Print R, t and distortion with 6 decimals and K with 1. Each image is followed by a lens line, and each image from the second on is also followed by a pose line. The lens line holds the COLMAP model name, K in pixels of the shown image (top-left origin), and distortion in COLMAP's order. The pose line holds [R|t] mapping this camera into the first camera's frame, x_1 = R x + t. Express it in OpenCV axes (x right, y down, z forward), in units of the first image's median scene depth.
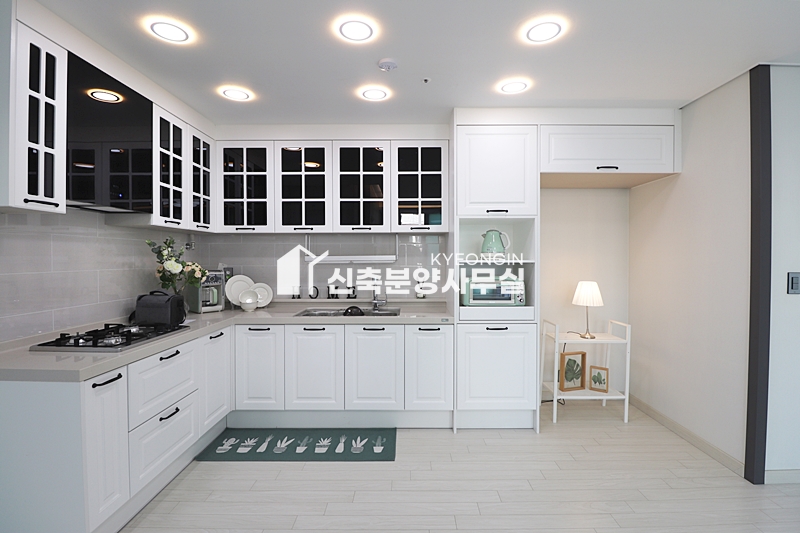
lens RADIAL K [[367.7, 0, 405.0], [0, 367.7, 261.2], [0, 0, 1]] dist [-0.007917, -0.010901]
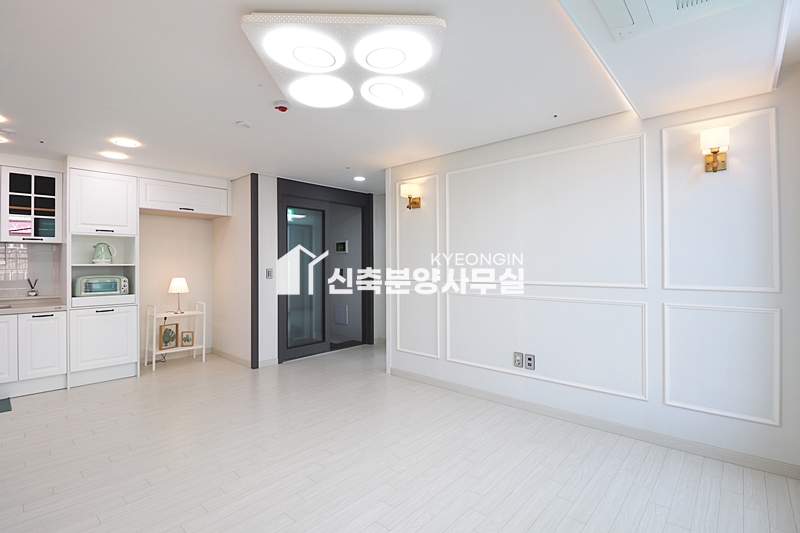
lens RADIAL K [[367.7, 0, 405.0], [0, 367.7, 261.2], [0, 0, 1]] dist [-0.007917, -0.010901]
pose [[0.647570, 0.004046, 0.761995, -0.076790], [0.012685, 0.999790, -0.016089, 0.023680], [-0.761900, 0.020085, 0.647383, -0.820165]]
